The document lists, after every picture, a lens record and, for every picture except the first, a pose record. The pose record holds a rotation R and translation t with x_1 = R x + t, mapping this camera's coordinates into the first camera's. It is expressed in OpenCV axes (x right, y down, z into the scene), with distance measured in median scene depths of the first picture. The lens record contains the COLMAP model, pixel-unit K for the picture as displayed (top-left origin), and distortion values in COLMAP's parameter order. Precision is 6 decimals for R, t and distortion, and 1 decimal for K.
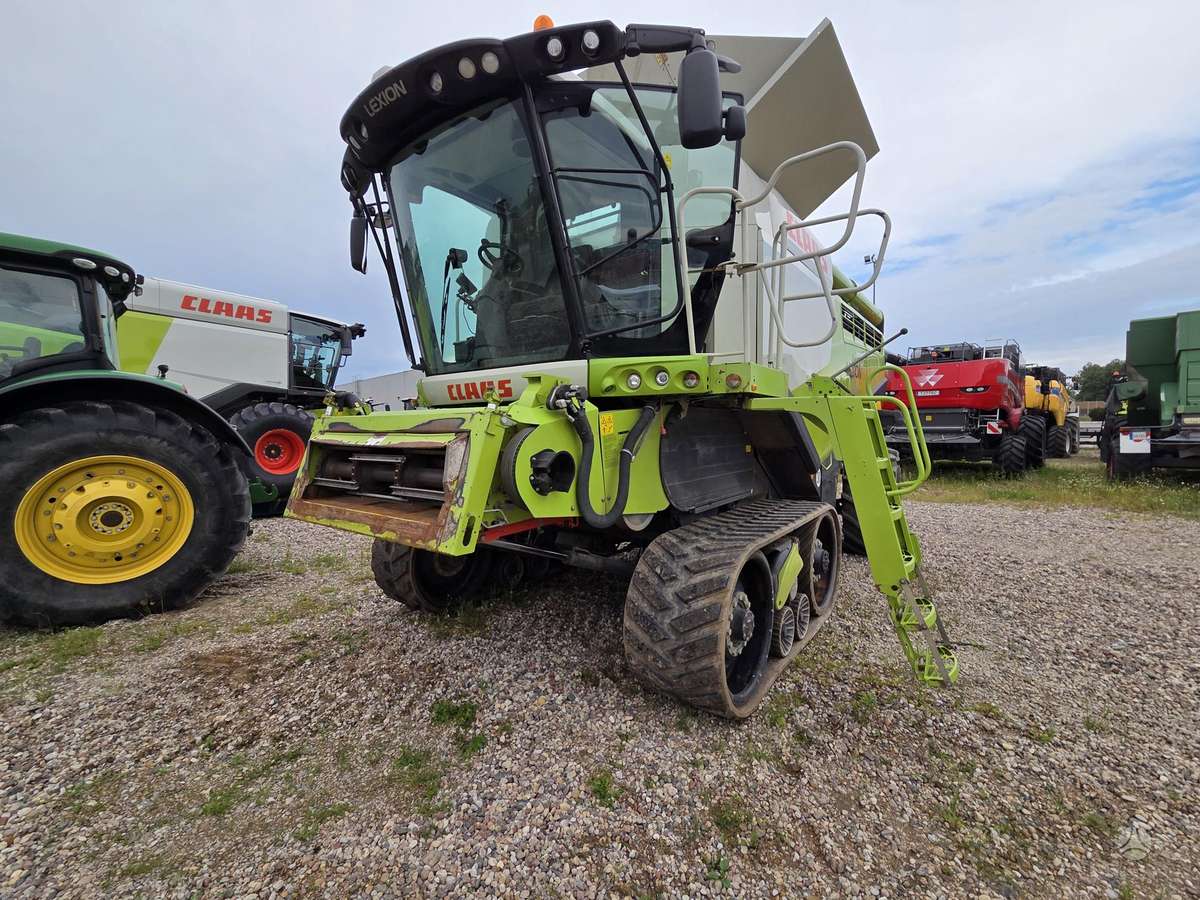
lens RADIAL K [[512.3, 0, 596.1], [0, 512.3, 449.4], [0, 0, 1]] dist [0.001444, 0.002009]
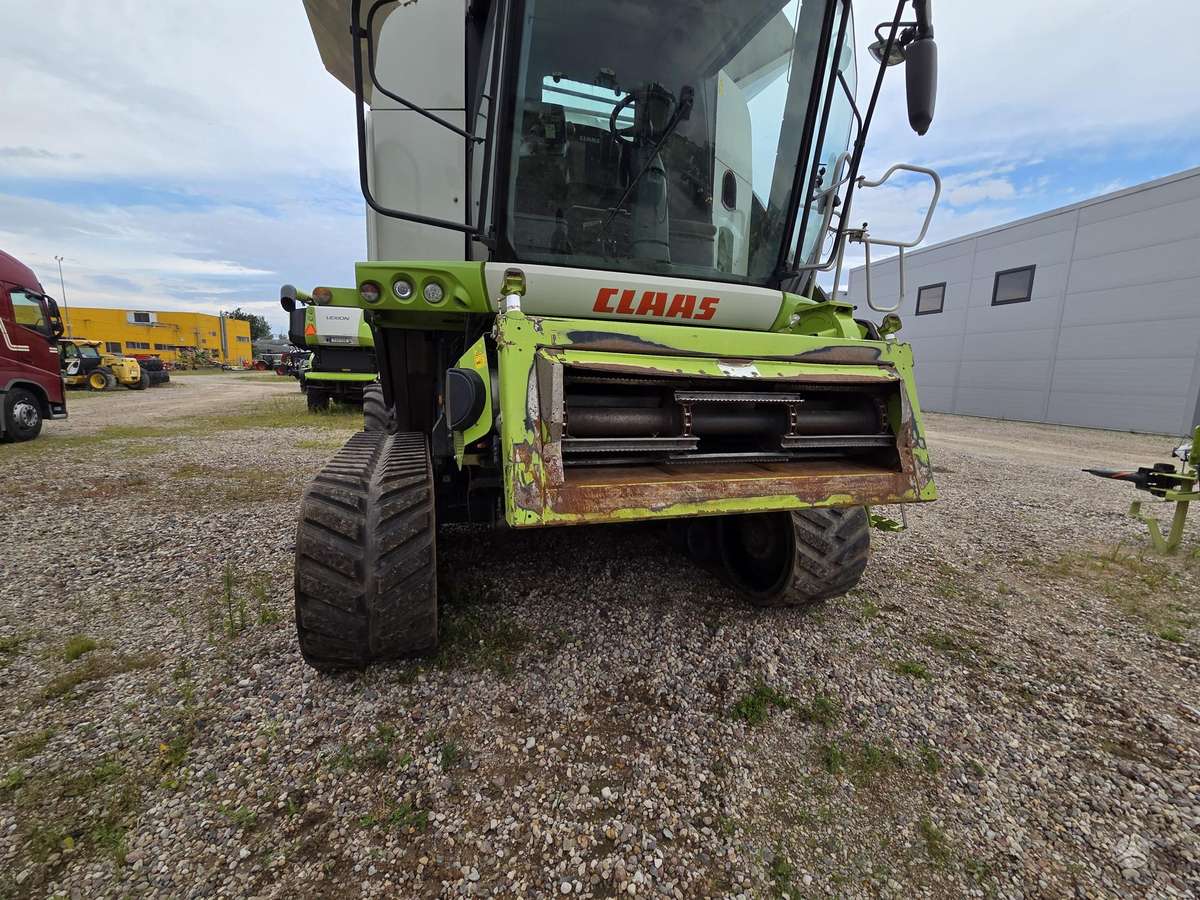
lens RADIAL K [[512.3, 0, 595.5], [0, 512.3, 451.7], [0, 0, 1]] dist [0.001444, 0.002009]
pose [[0.558516, -0.094243, 0.824122, -1.021826], [0.000531, 0.993565, 0.113261, 0.011086], [-0.829493, -0.062820, 0.554972, 0.745880]]
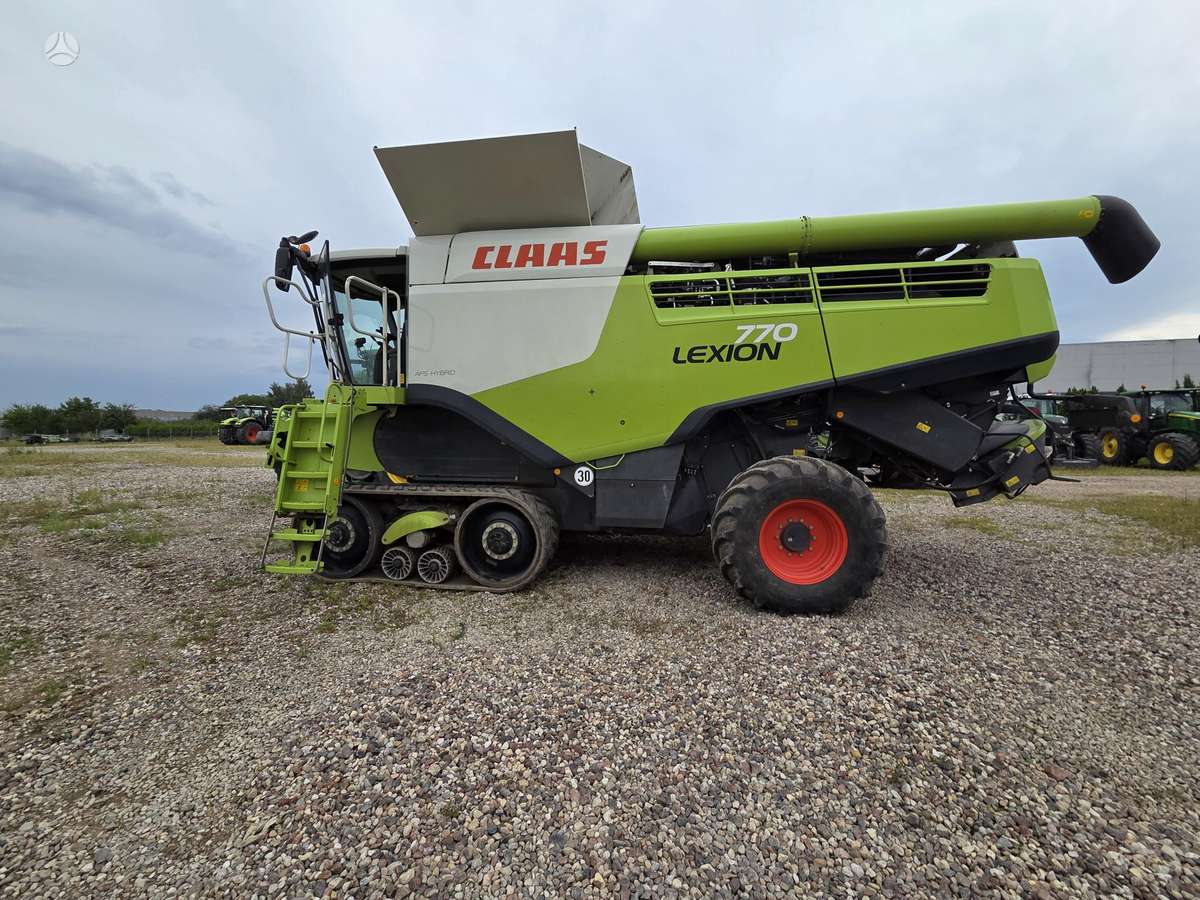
lens RADIAL K [[512.3, 0, 593.7], [0, 512.3, 450.1], [0, 0, 1]] dist [0.001444, 0.002009]
pose [[0.460815, 0.041314, -0.886534, 2.224254], [-0.051100, 0.998494, 0.019970, -0.026550], [0.886024, 0.036099, 0.462232, 0.959116]]
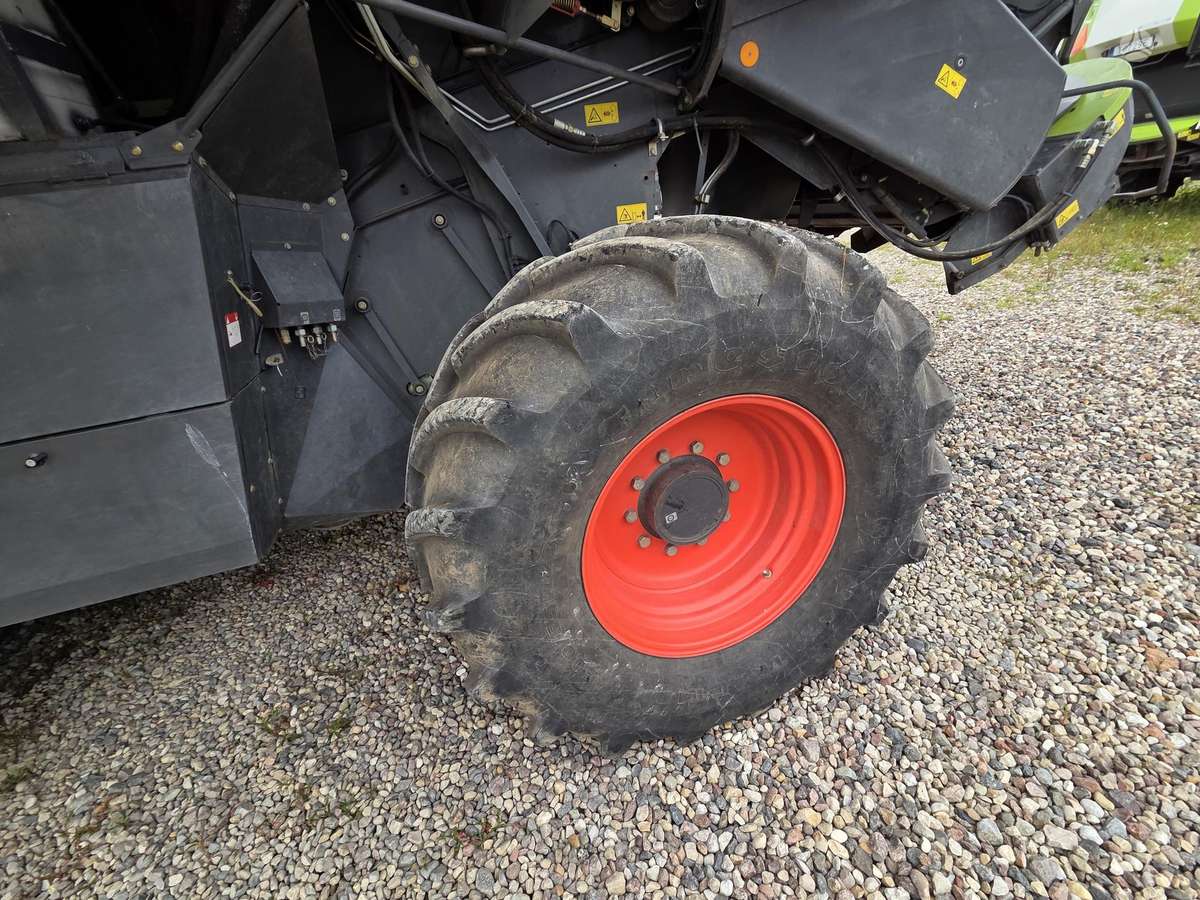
lens RADIAL K [[512.3, 0, 595.6], [0, 512.3, 450.5], [0, 0, 1]] dist [0.001444, 0.002009]
pose [[0.786566, 0.180861, -0.590426, 1.403482], [0.090969, 0.911776, 0.400487, -0.011312], [0.610768, -0.368720, 0.700720, 1.802379]]
